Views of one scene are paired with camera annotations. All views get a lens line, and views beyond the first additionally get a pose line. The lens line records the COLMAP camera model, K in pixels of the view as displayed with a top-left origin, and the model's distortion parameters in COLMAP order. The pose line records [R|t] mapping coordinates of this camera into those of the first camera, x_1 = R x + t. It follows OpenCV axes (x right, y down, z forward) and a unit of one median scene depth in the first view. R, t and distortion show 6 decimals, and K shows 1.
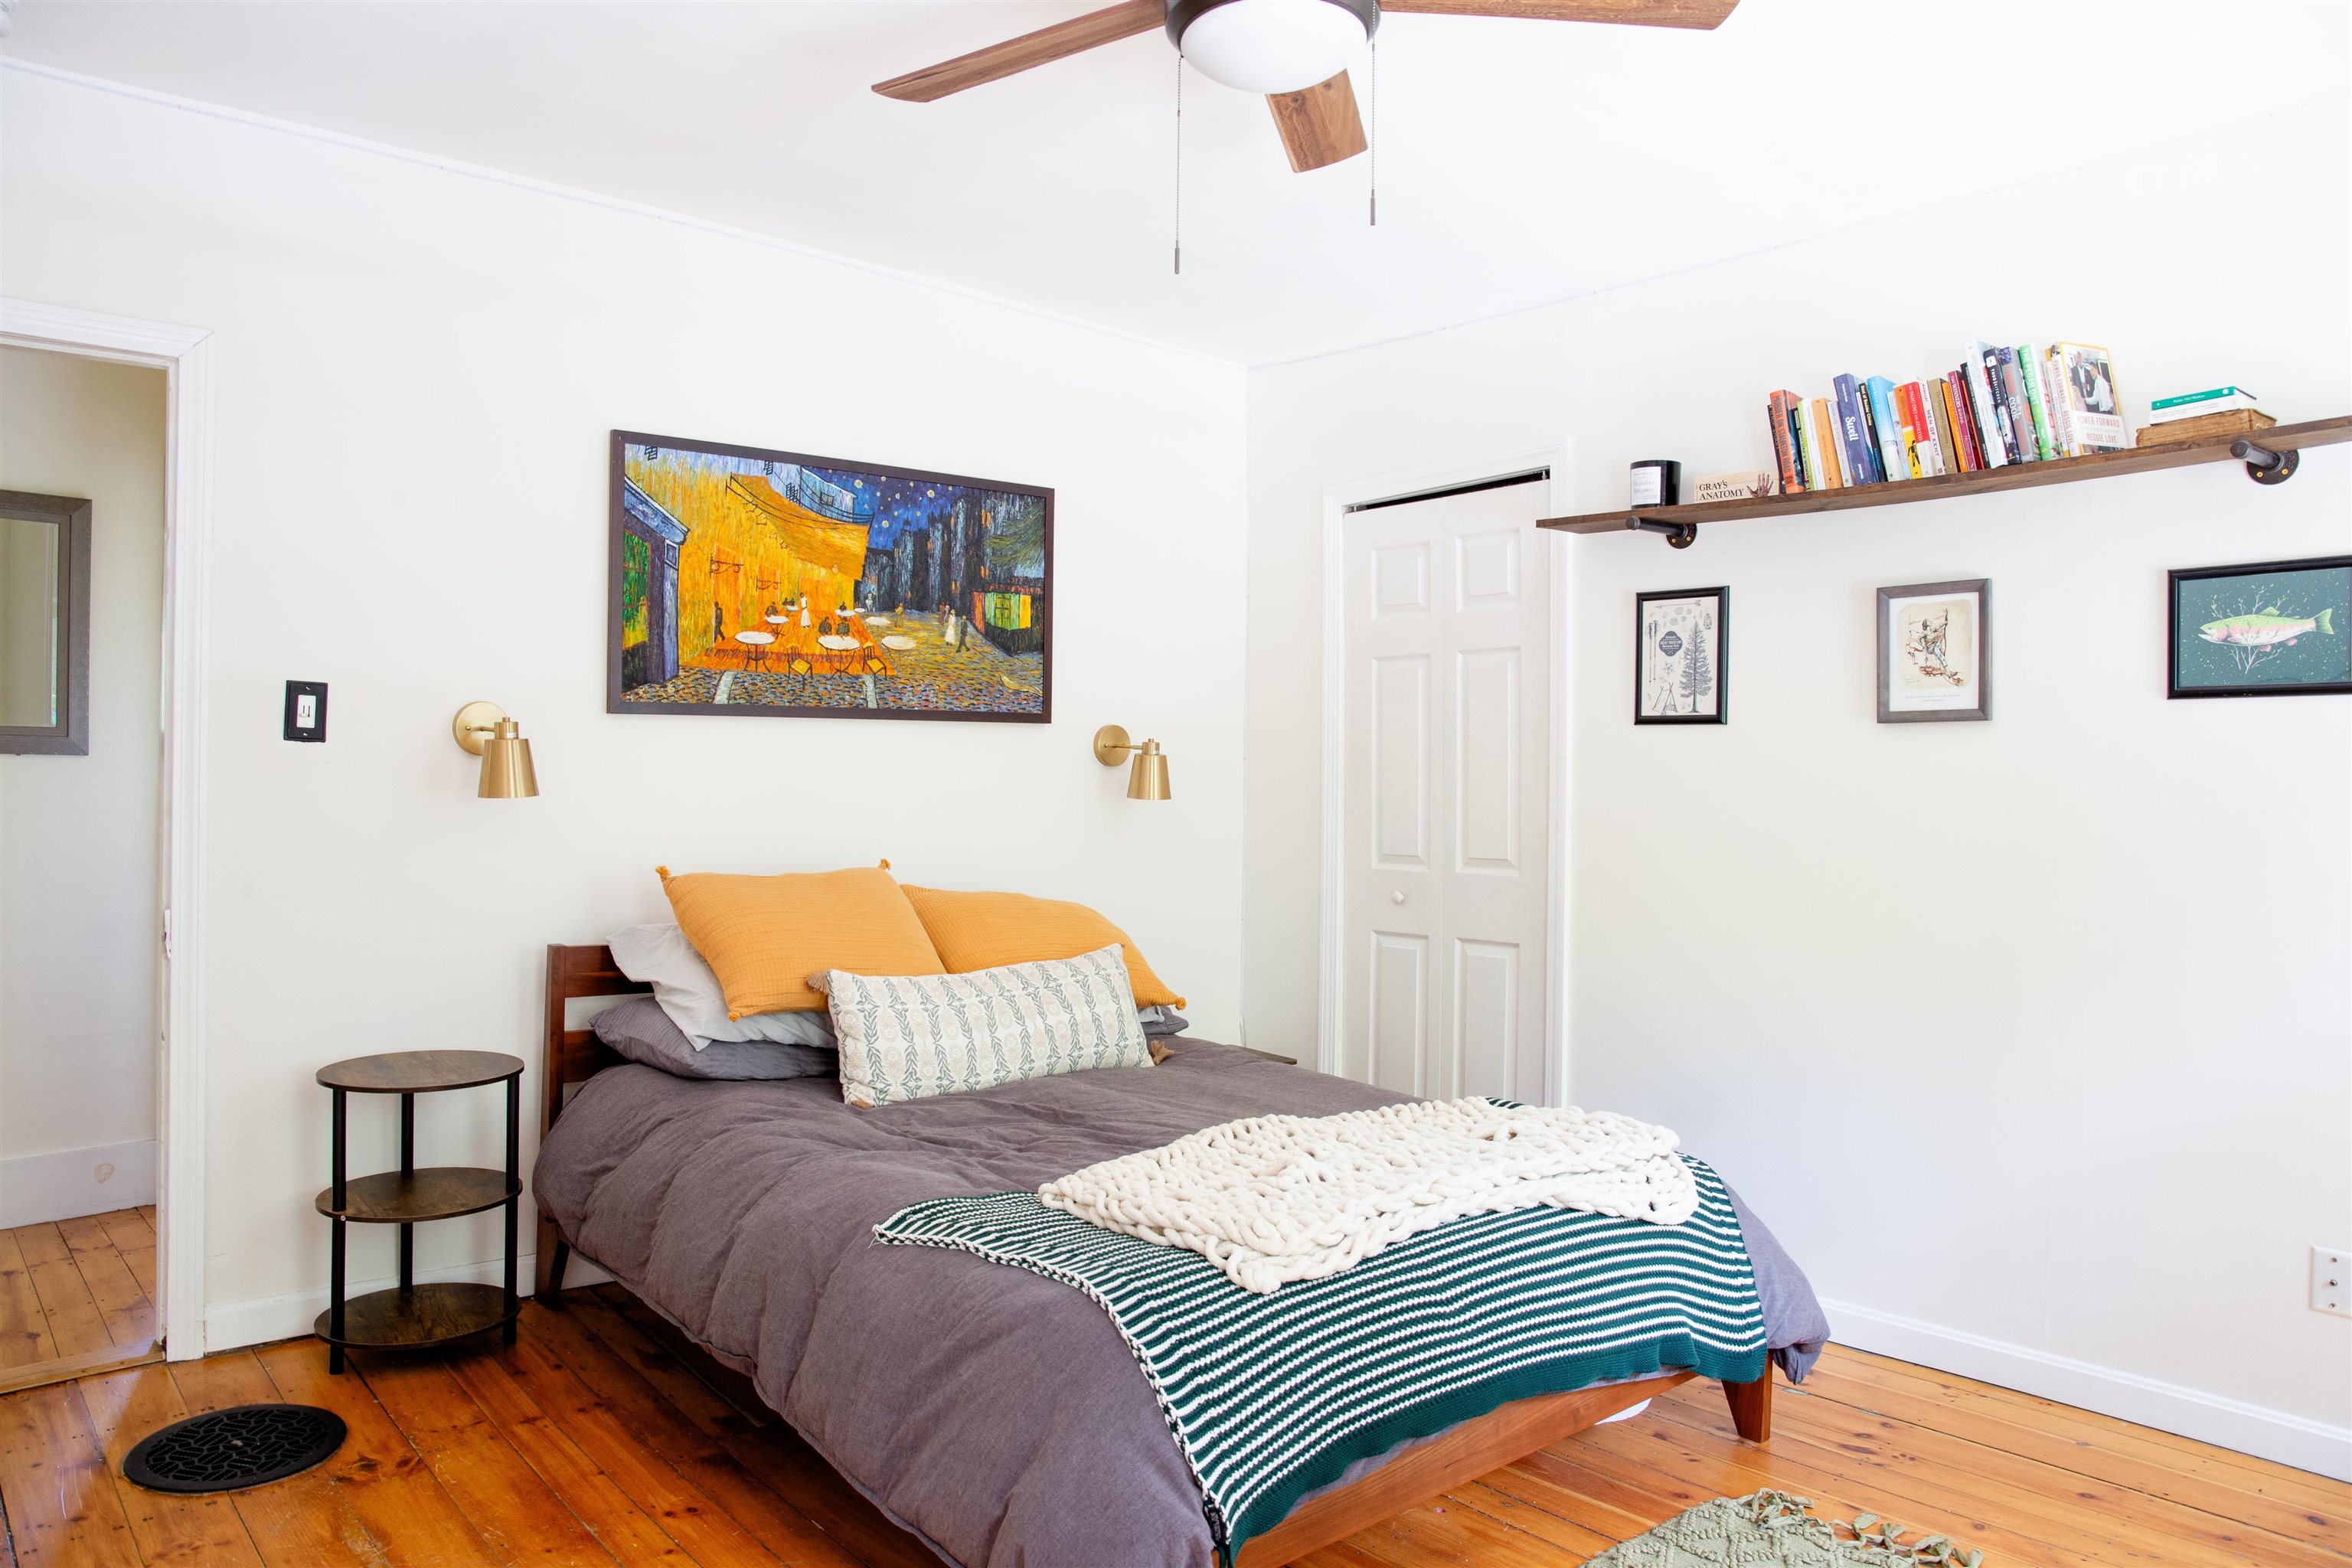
lens RADIAL K [[1642.0, 0, 1176.0], [0, 1642.0, 784.0], [0, 0, 1]] dist [-0.114467, 0.088485]
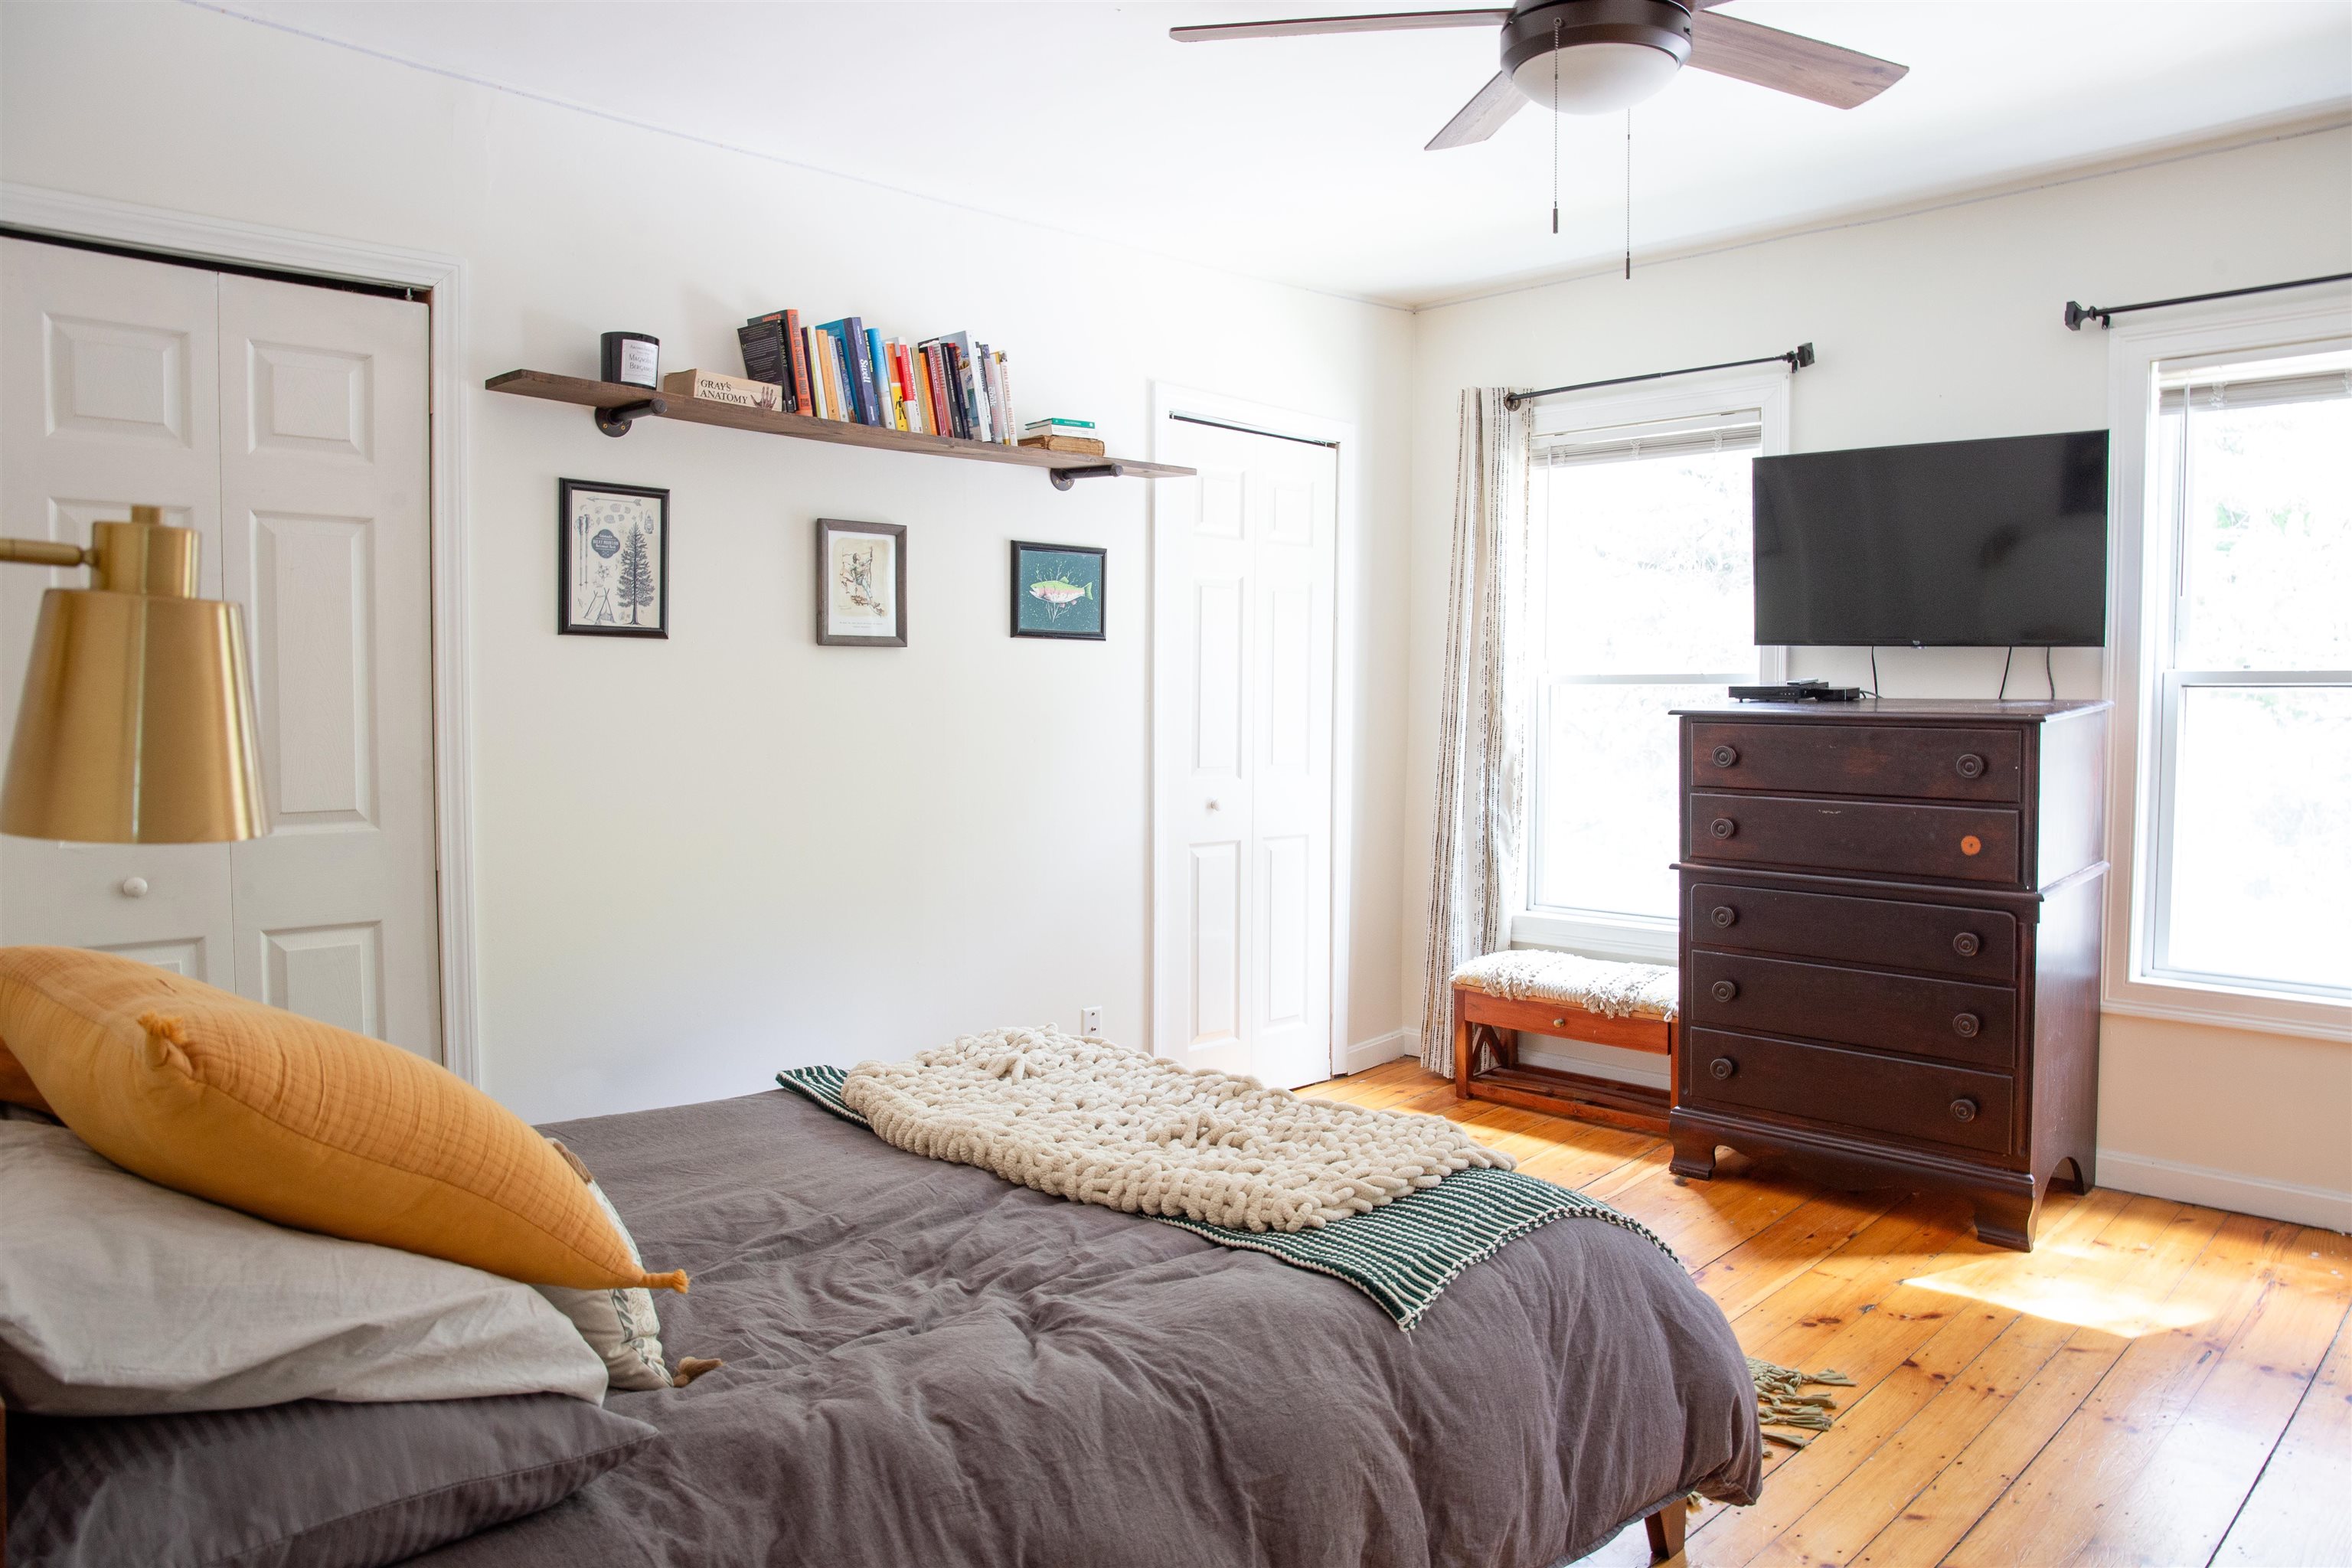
lens RADIAL K [[1642.0, 0, 1176.0], [0, 1642.0, 784.0], [0, 0, 1]] dist [-0.114467, 0.088485]
pose [[-0.096960, -0.062951, 0.993295, -0.621904], [-0.005539, 0.998016, 0.062709, -0.013953], [-0.995273, 0.000578, -0.097117, 0.807222]]
